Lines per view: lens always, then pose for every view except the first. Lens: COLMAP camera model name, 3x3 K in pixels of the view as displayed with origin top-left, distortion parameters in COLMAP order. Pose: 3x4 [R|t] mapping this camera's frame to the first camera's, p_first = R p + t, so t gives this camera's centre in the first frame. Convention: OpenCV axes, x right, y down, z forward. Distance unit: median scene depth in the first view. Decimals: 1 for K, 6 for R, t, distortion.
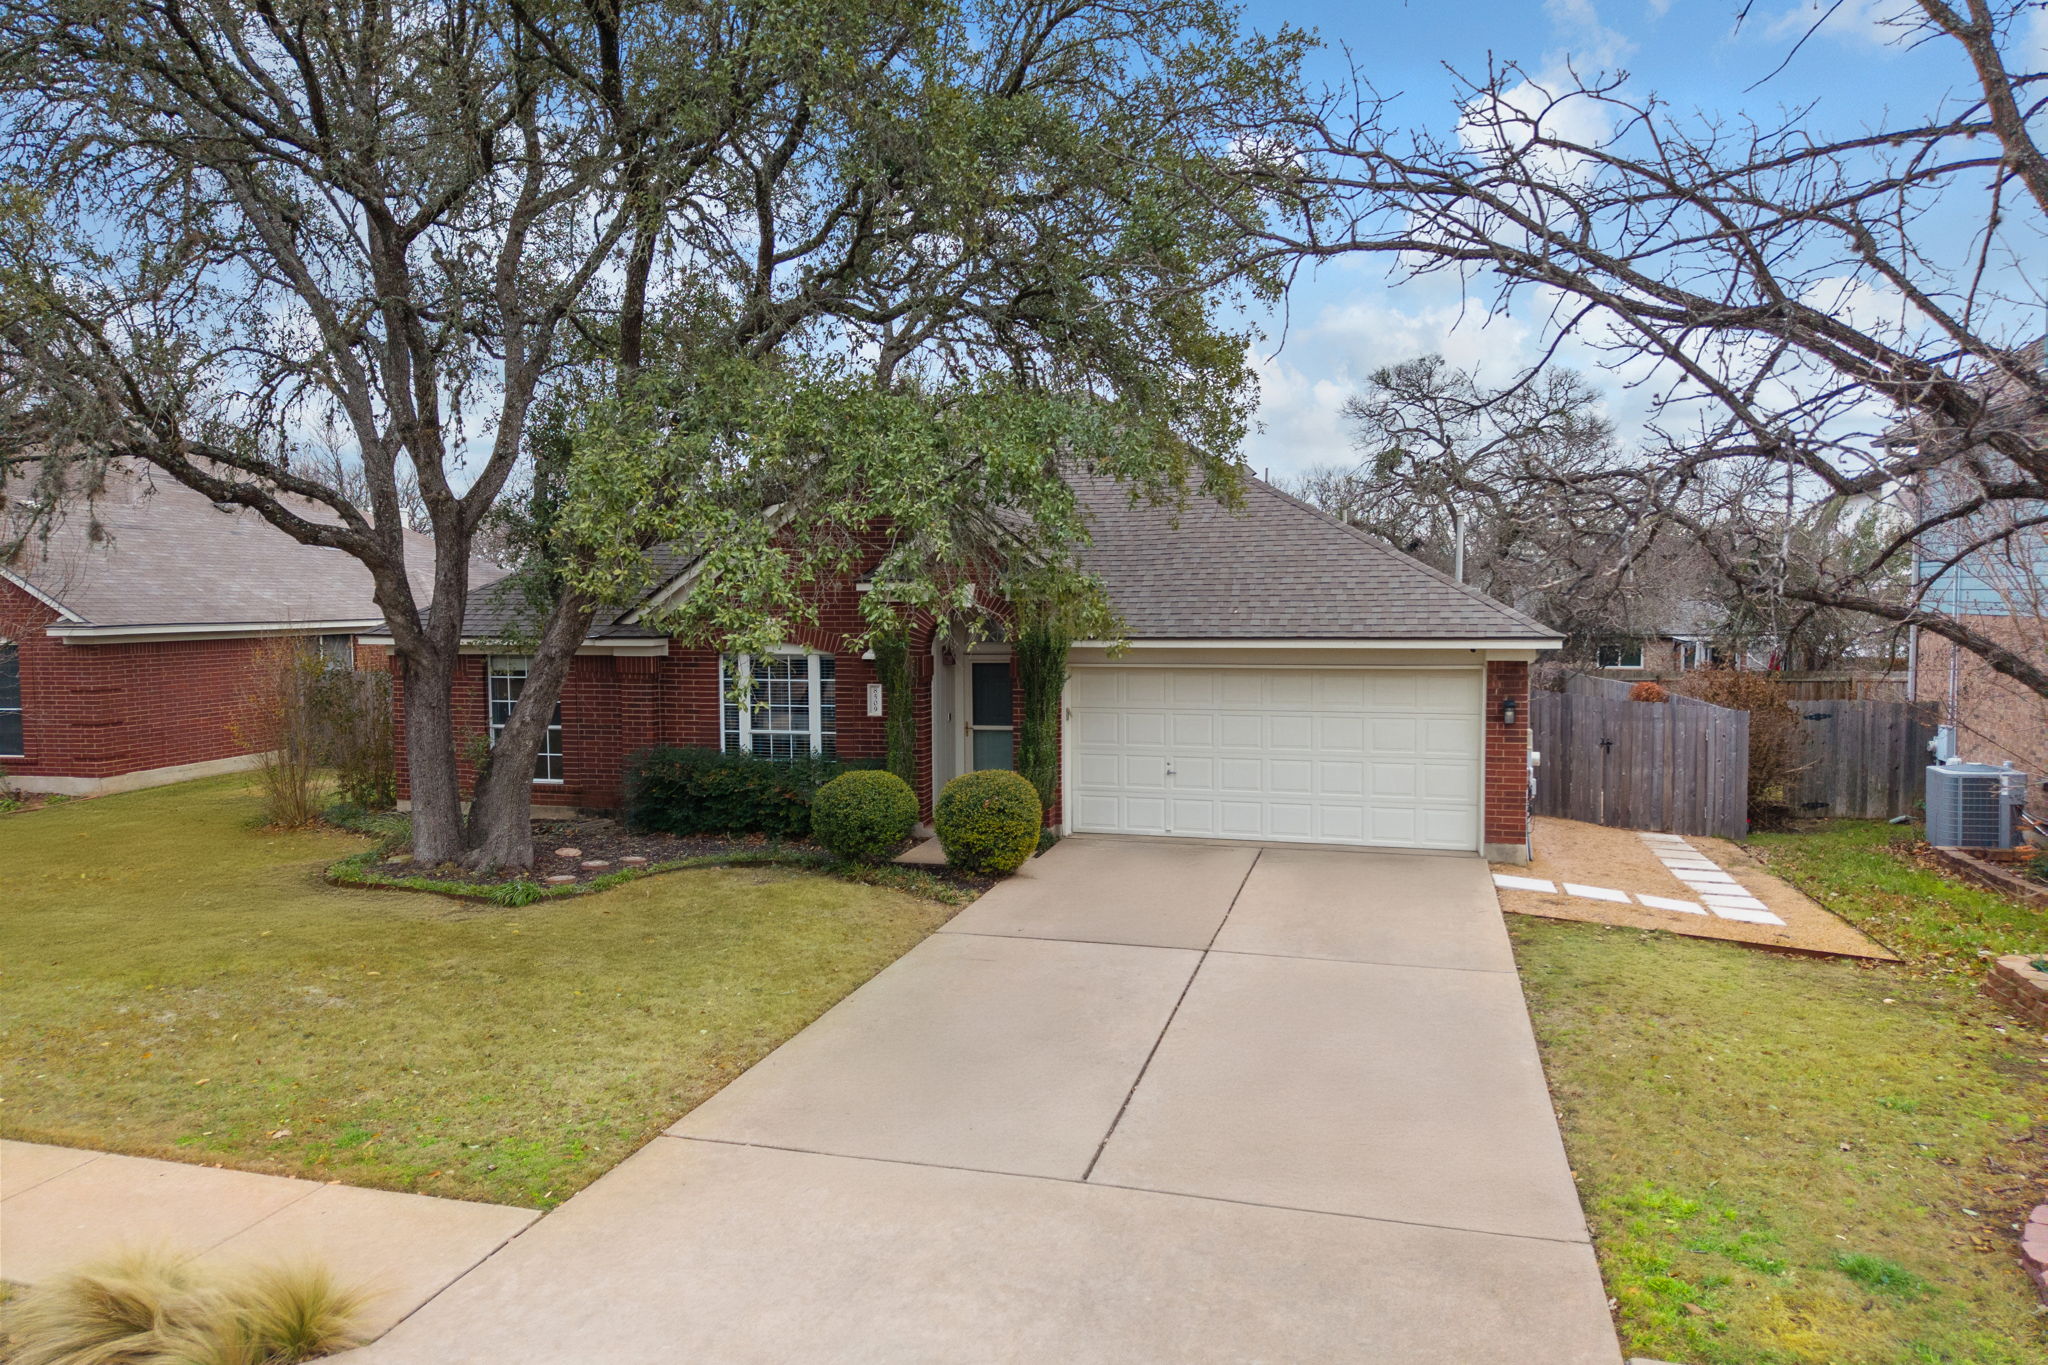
lens RADIAL K [[1202.6, 0, 1085.8], [0, 1202.6, 692.9], [0, 0, 1]] dist [0.000897, -0.000524]
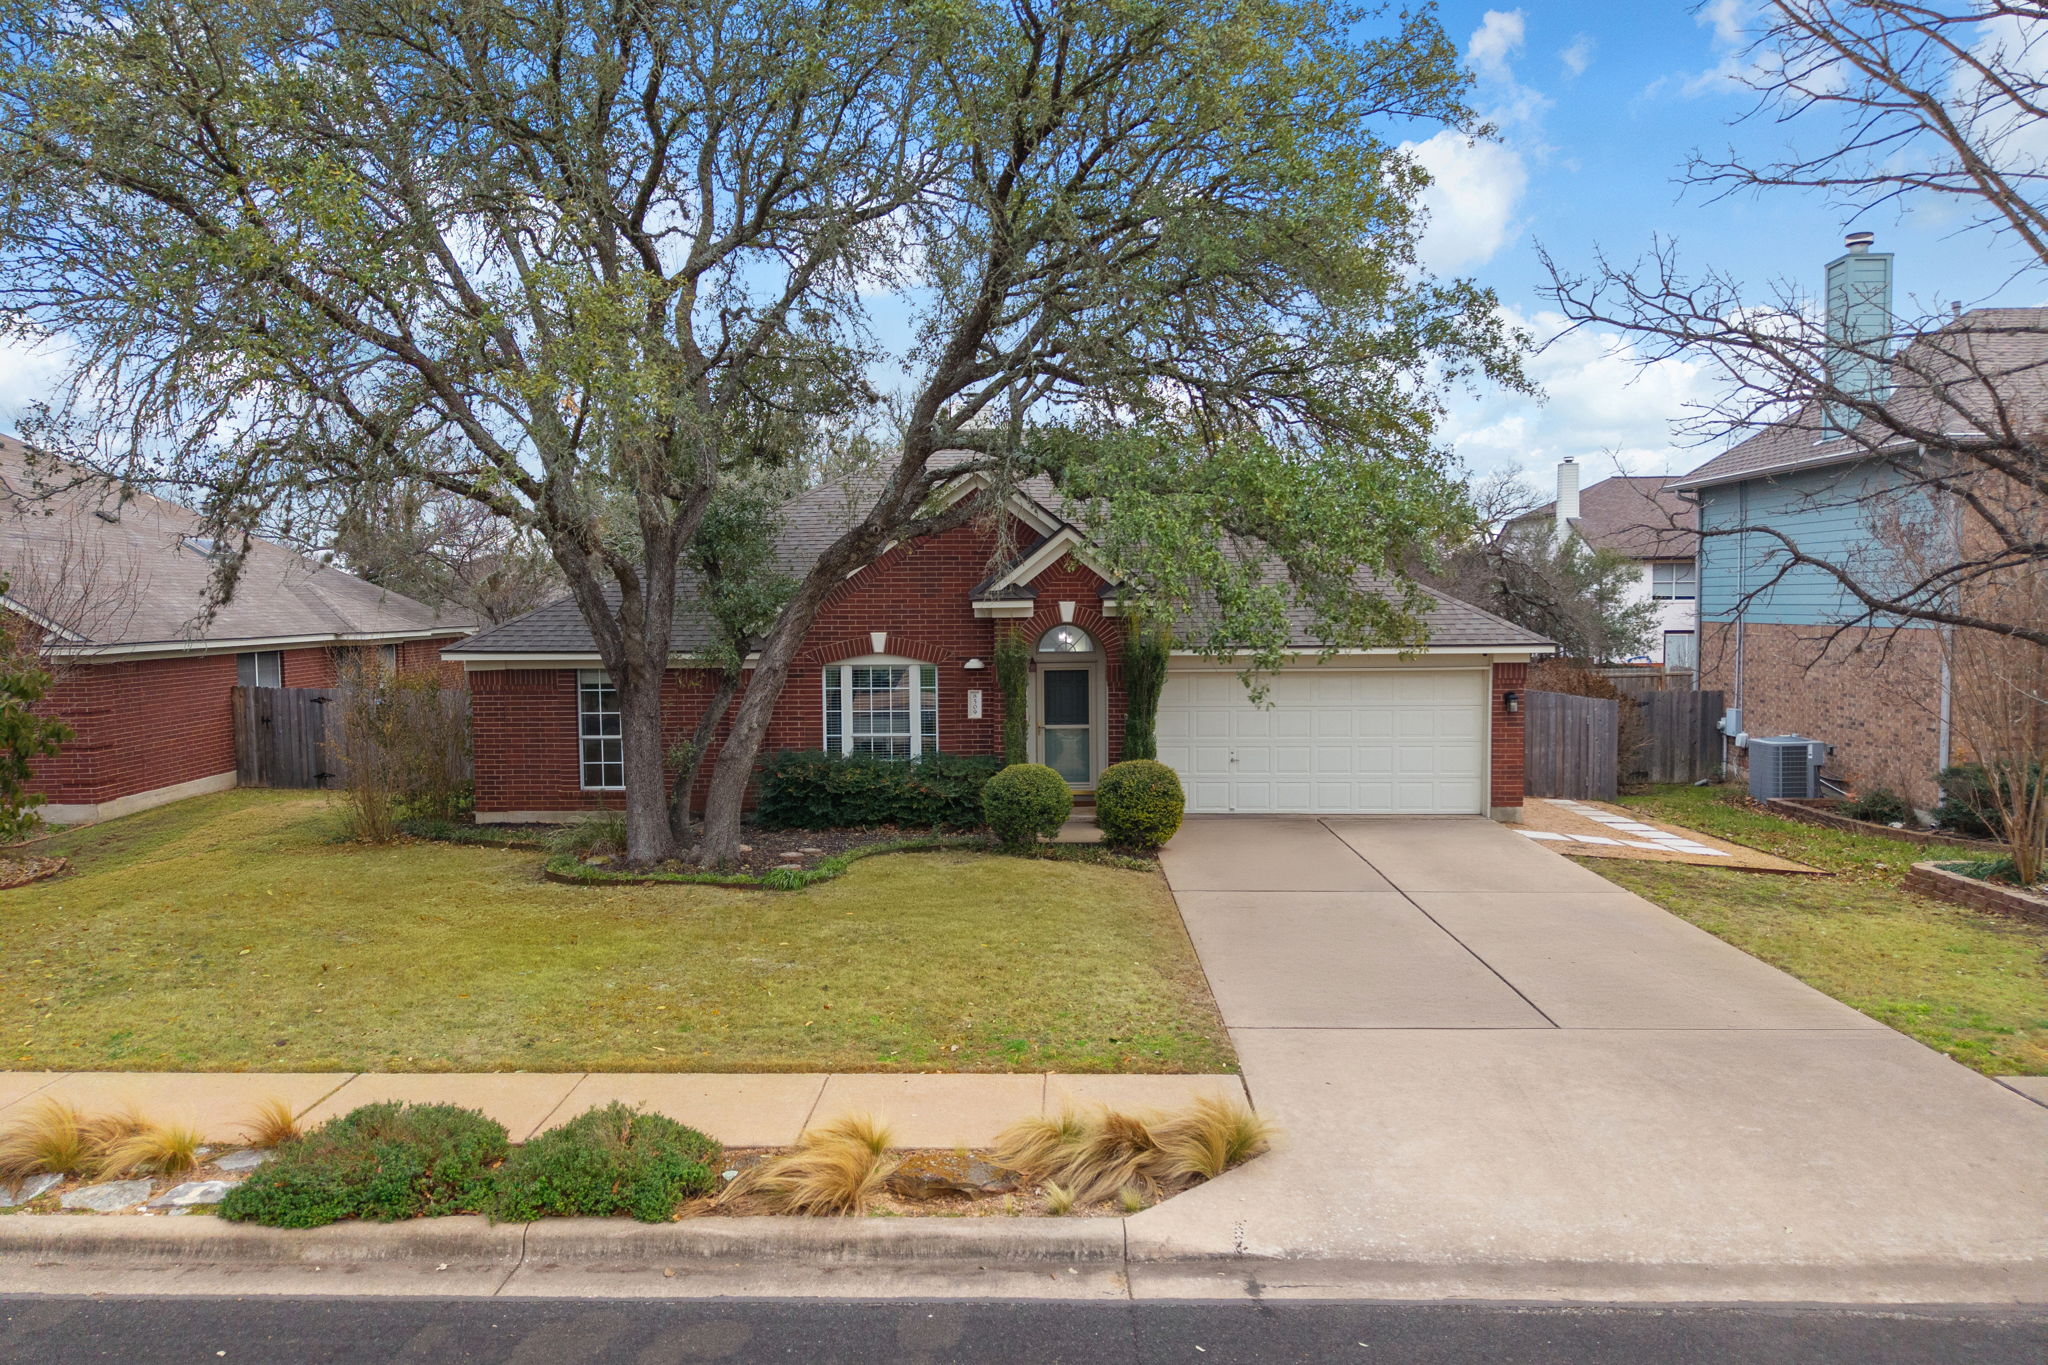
lens RADIAL K [[1154.5, 0, 1058.7], [0, 1154.5, 685.5], [0, 0, 1]] dist [0.050833, -0.044972]
pose [[0.974221, -0.016019, 0.225026, -0.406925], [0.019009, 0.999757, -0.011126, 0.002244], [-0.224793, 0.015116, 0.974289, -0.101597]]
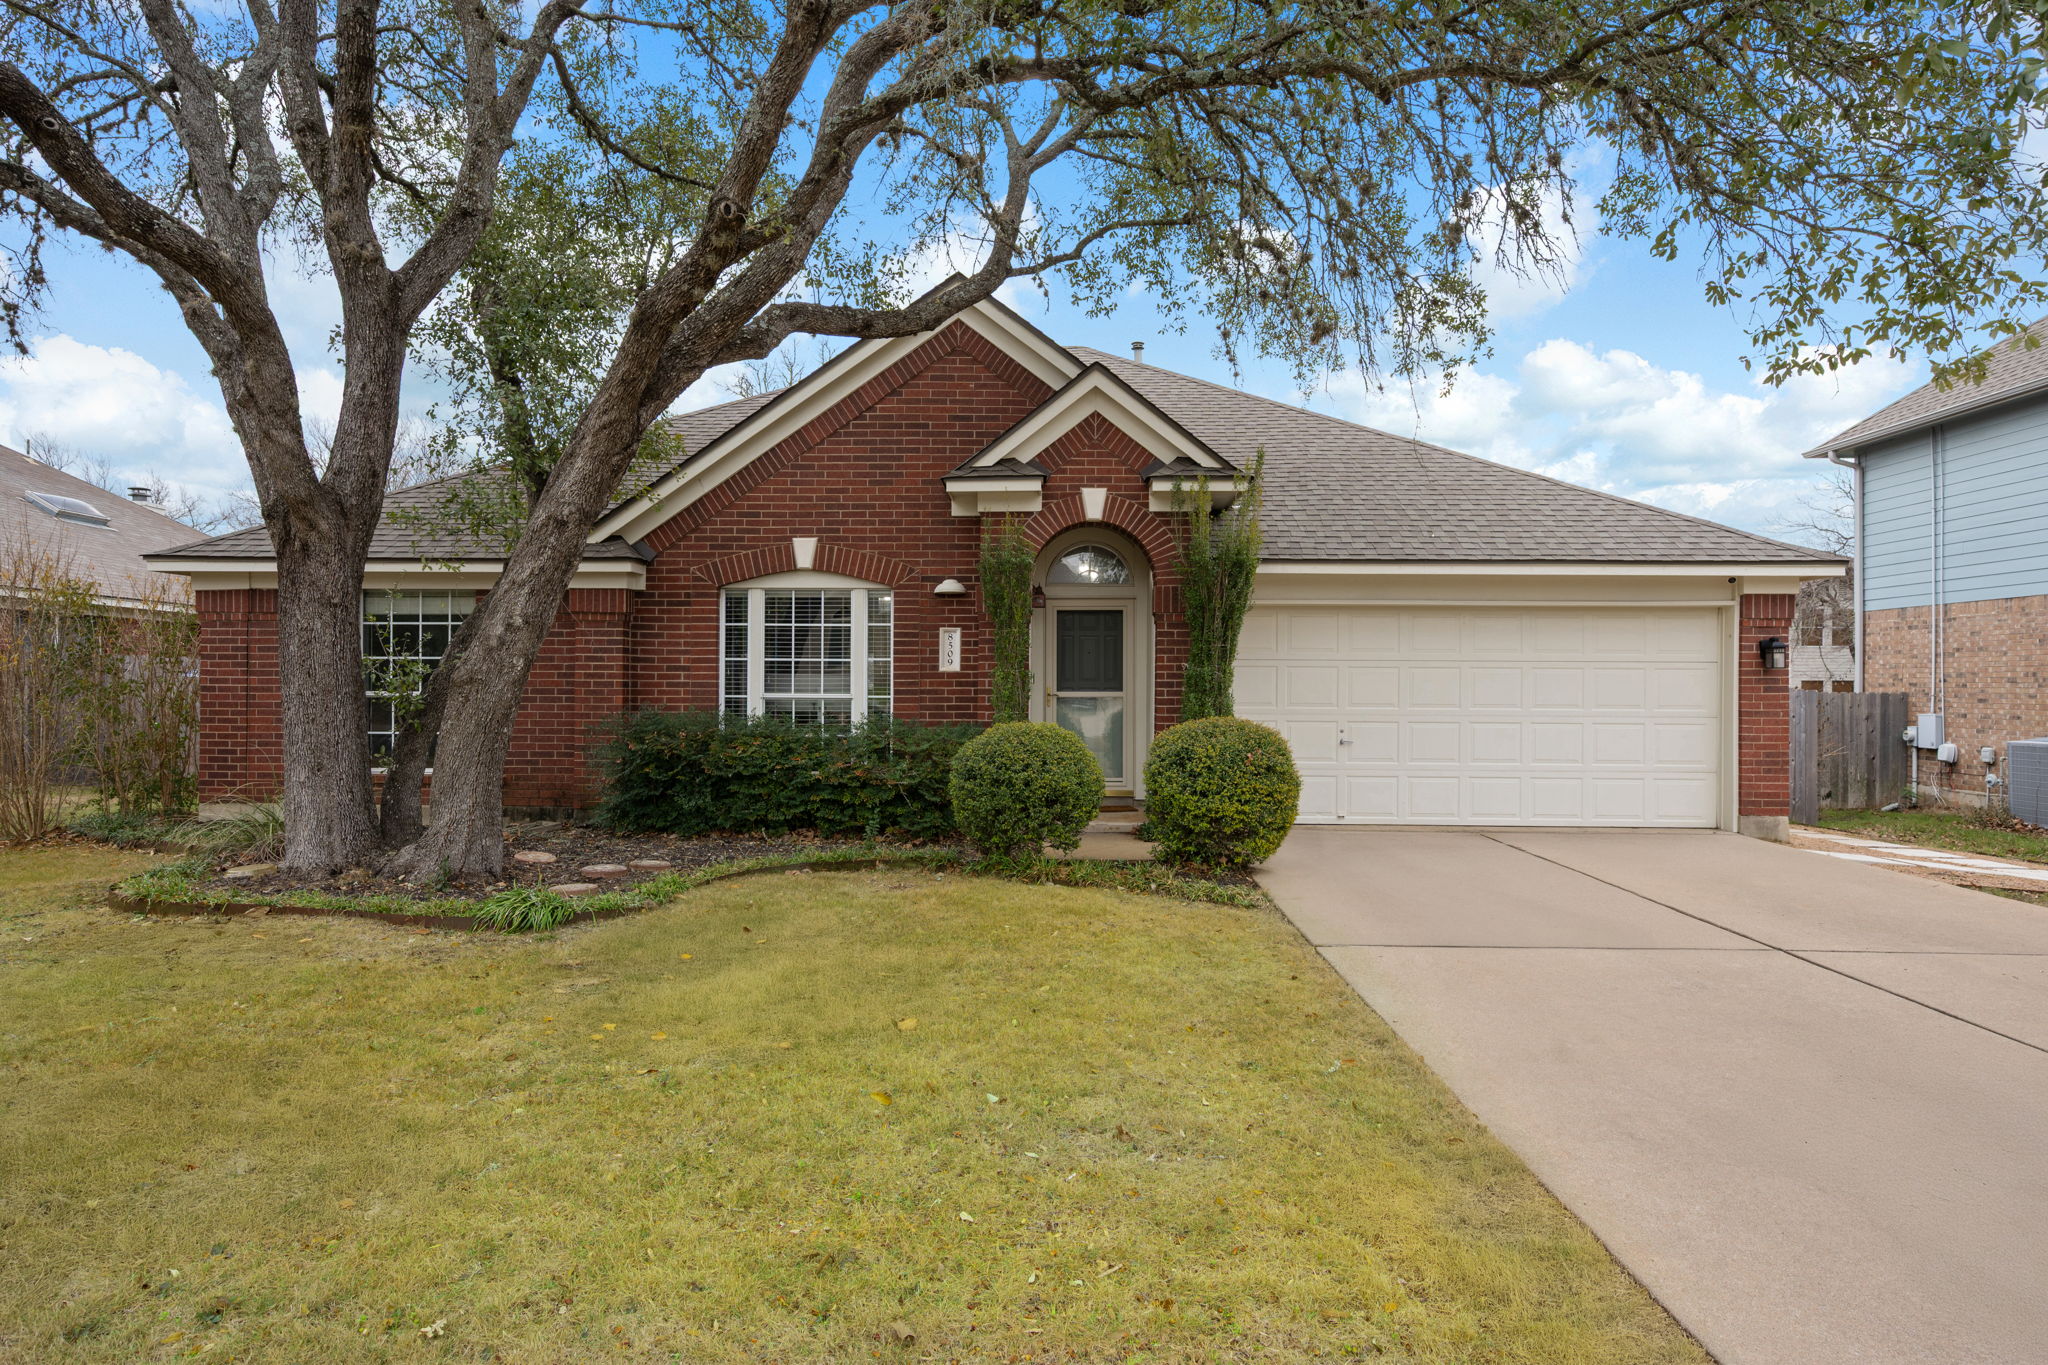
lens RADIAL K [[1063.9, 0, 1048.4], [0, 1063.9, 687.1], [0, 0, 1]] dist [-0.007181, -0.000448]
pose [[0.978314, 0.006093, 0.207037, -0.297802], [0.007854, 0.997757, -0.066473, 0.086683], [-0.206978, 0.066658, 0.976072, 0.410121]]
